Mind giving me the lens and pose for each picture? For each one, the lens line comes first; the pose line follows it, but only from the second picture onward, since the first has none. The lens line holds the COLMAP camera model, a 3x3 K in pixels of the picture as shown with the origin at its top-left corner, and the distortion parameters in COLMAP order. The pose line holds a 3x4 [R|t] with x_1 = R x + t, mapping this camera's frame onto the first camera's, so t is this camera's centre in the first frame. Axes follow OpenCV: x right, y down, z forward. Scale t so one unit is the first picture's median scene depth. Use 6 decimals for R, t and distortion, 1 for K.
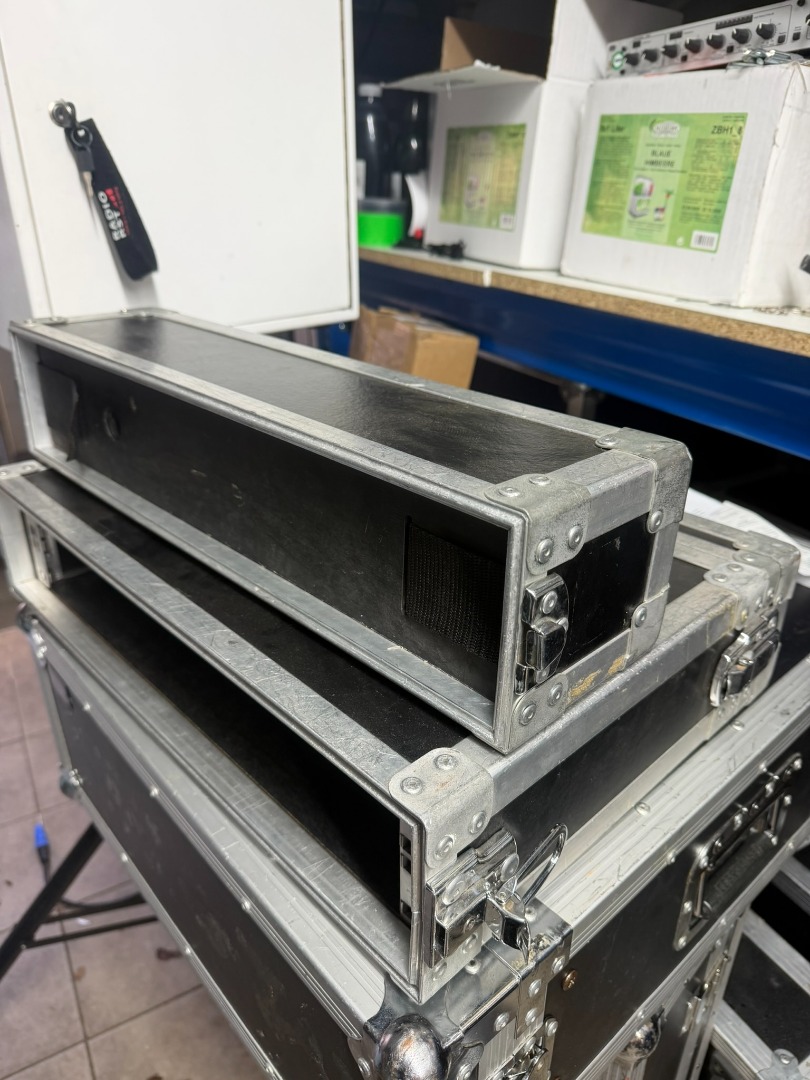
lens RADIAL K [[783.9, 0, 403.9], [0, 783.9, 541.0], [0, 0, 1]] dist [-0.062702, 0.025914]
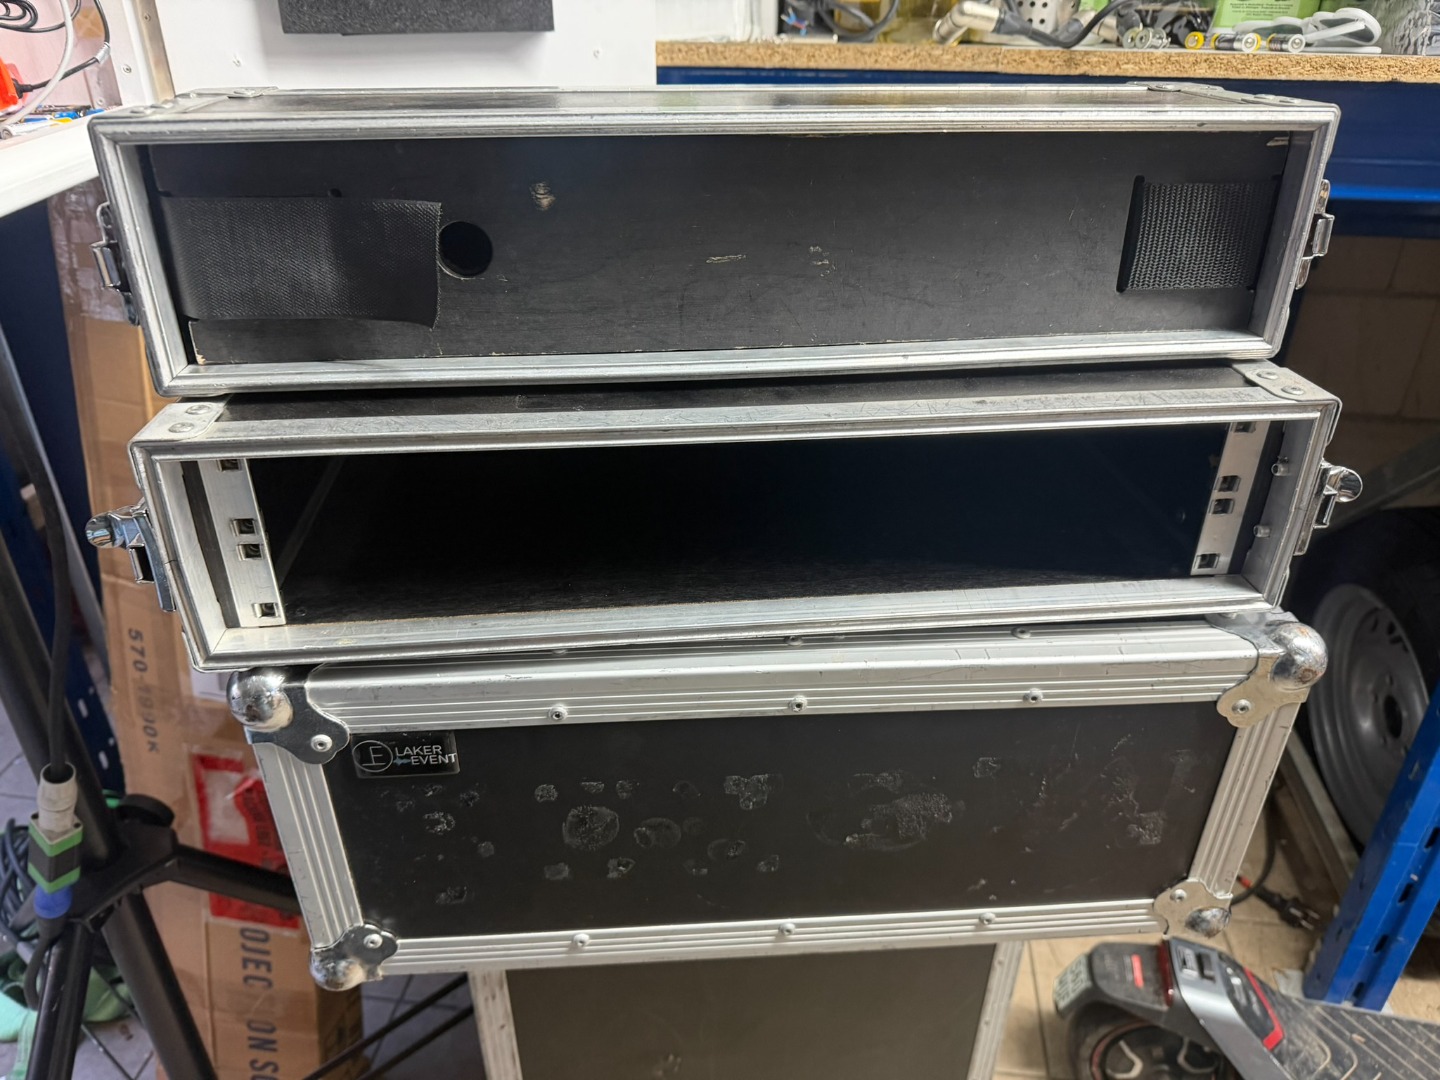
lens RADIAL K [[1045.1, 0, 719.2], [0, 1045.1, 540.4], [0, 0, 1]] dist [-0.062702, 0.025914]
pose [[0.620278, -0.392975, 0.678841, -0.726275], [0.345787, 0.913808, 0.213039, -0.041516], [-0.704050, 0.102591, 0.702701, 0.276511]]
